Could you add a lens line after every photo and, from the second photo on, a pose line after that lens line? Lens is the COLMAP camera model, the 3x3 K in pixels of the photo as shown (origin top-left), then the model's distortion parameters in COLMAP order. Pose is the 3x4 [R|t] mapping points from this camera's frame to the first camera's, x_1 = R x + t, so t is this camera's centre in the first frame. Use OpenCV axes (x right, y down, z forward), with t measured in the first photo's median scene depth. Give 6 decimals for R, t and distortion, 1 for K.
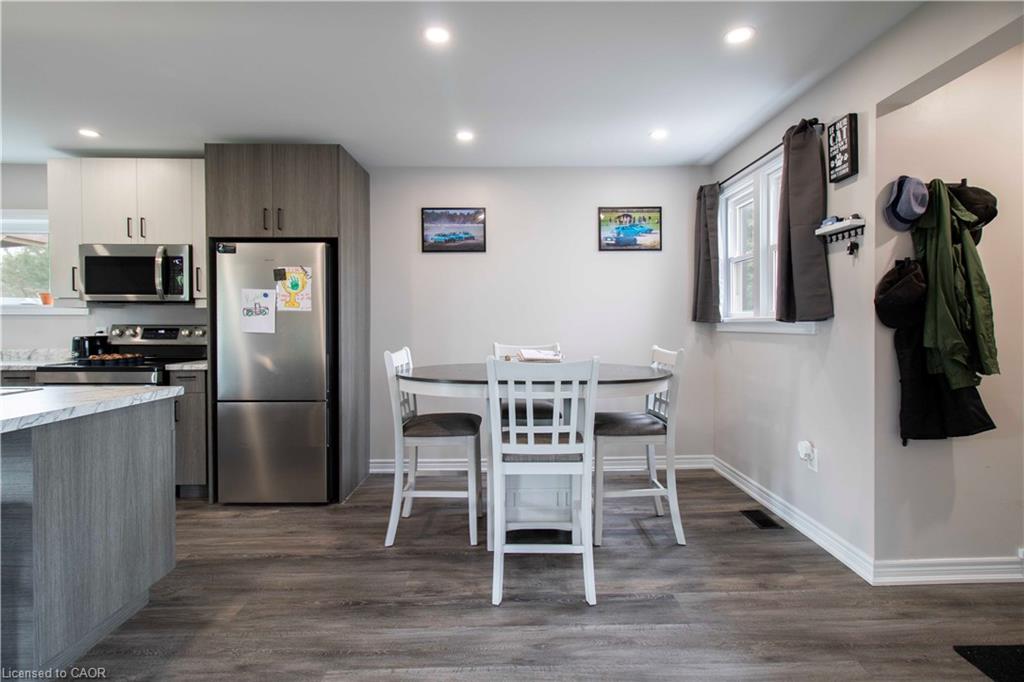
lens RADIAL K [[495.5, 0, 514.5], [0, 495.5, 321.3], [0, 0, 1]] dist [-0.013314, -0.000095]
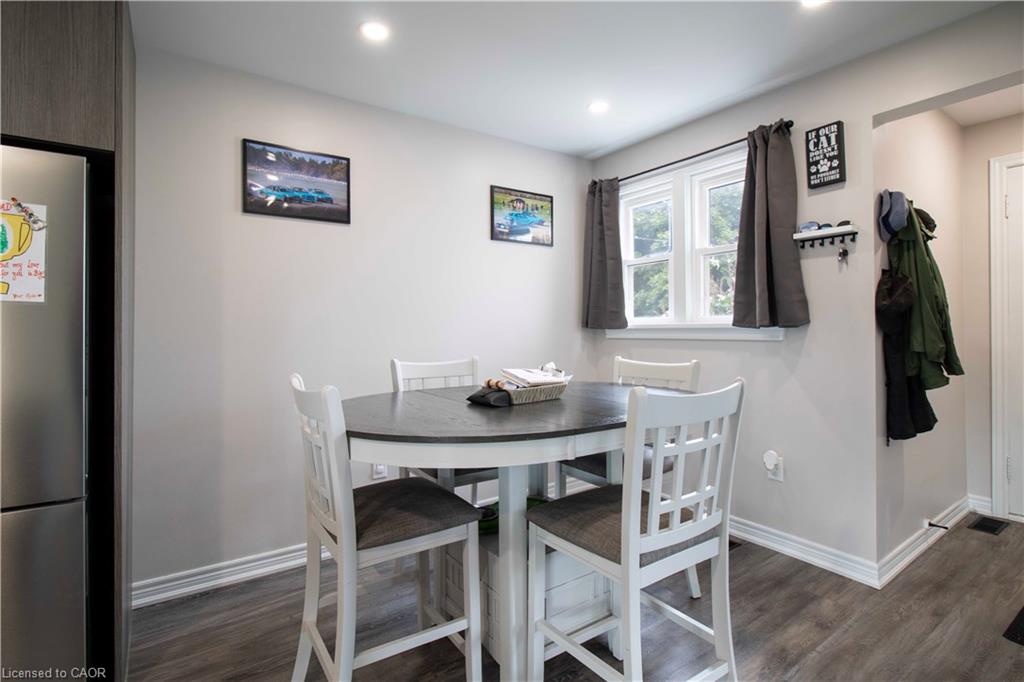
lens RADIAL K [[495.5, 0, 514.5], [0, 495.5, 321.3], [0, 0, 1]] dist [-0.013314, -0.000095]
pose [[0.825917, 0.009605, 0.563711, -0.383397], [-0.001468, 0.999888, -0.014887, 0.003285], [-0.563790, 0.011467, 0.825838, 0.488122]]
